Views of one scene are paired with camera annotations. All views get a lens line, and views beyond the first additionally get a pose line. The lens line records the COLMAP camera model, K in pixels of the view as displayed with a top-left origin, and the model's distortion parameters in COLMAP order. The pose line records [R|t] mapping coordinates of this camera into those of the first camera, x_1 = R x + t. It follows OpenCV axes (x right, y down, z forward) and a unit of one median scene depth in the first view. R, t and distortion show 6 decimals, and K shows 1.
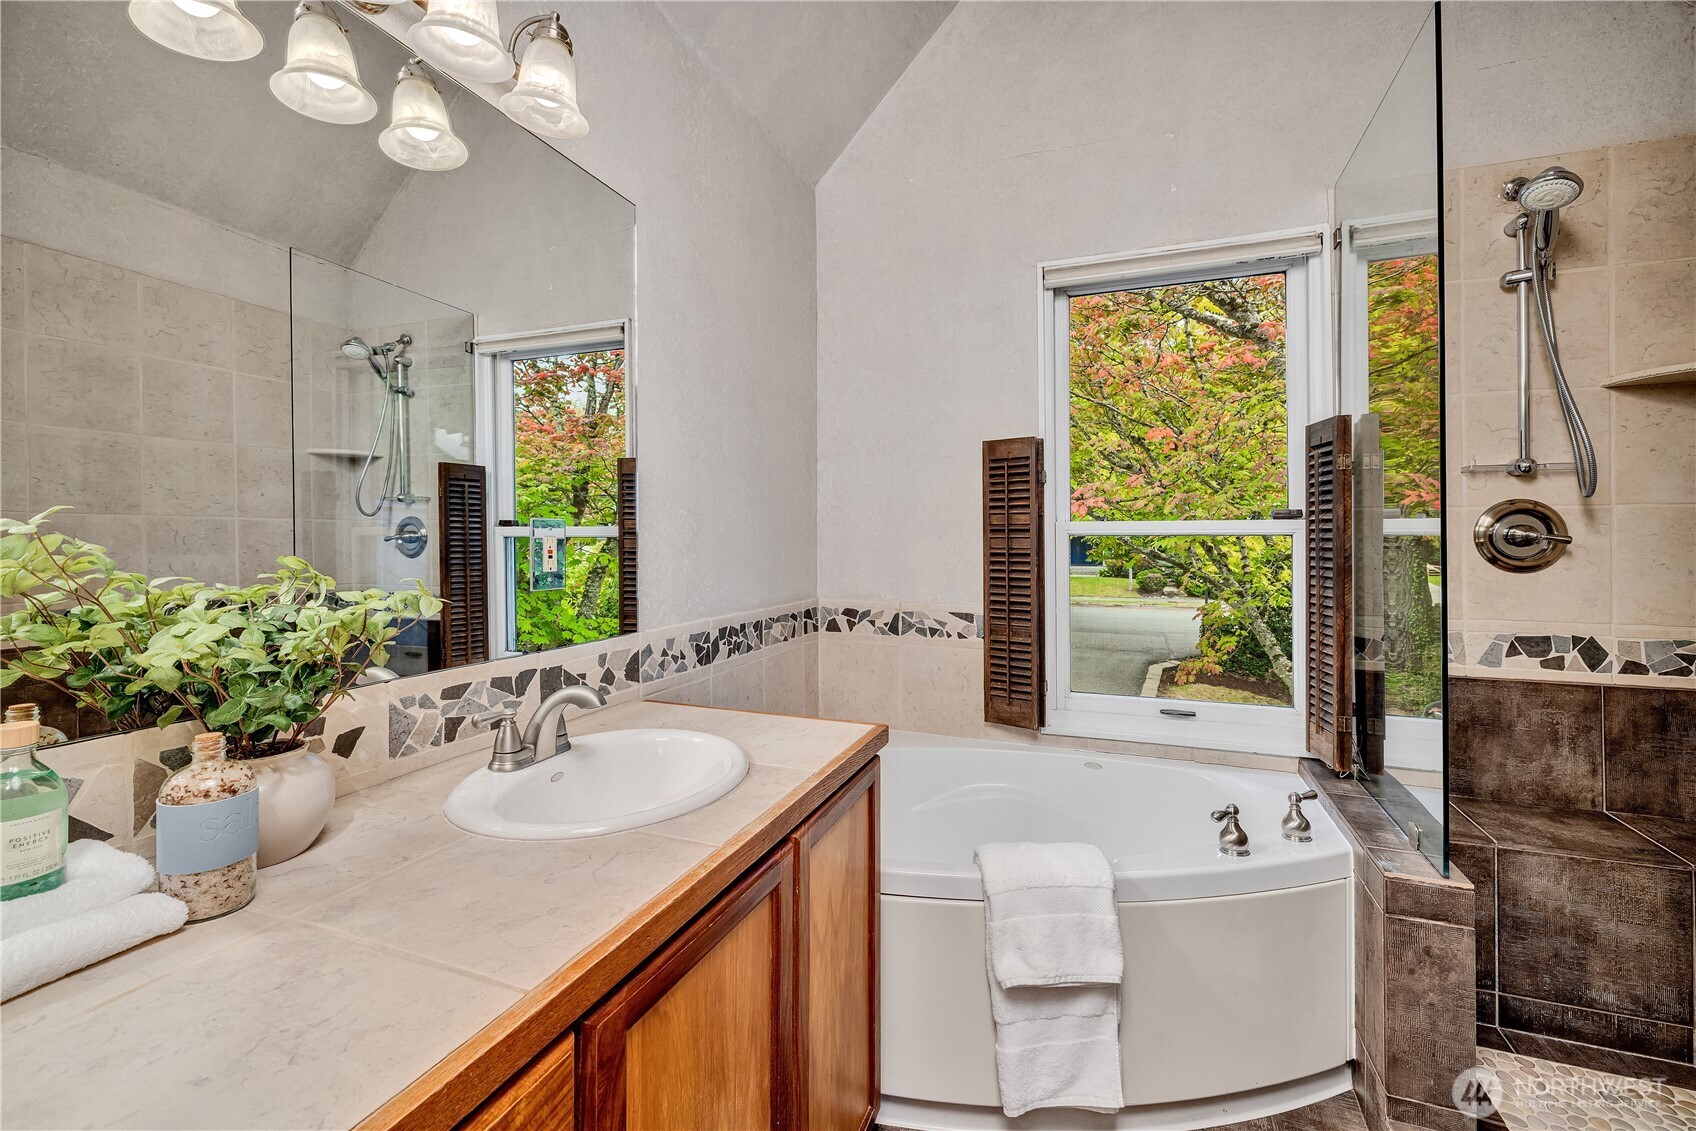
lens RADIAL K [[734.9, 0, 840.6], [0, 734.9, 541.1], [0, 0, 1]] dist [-0.006620, 0.001534]
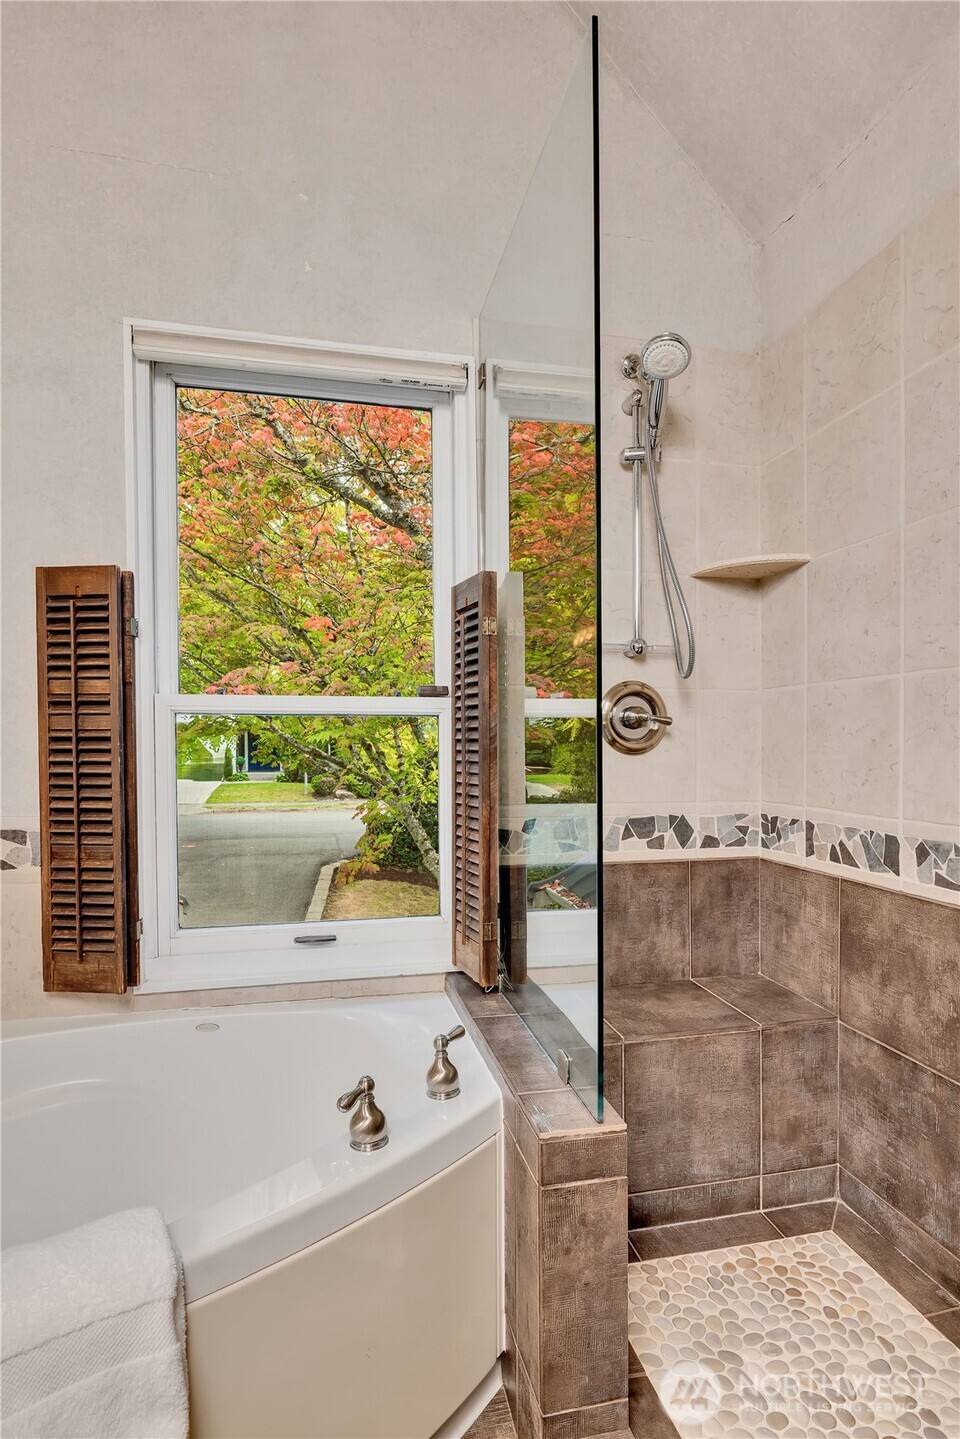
lens RADIAL K [[731.5, 0, 476.1], [0, 731.5, 729.7], [0, 0, 1]] dist [-0.002962, -0.000099]
pose [[0.824954, 0.011817, 0.565076, 0.182117], [0.002216, 0.999706, -0.024140, 0.032076], [-0.565196, 0.021166, 0.824685, 0.290137]]
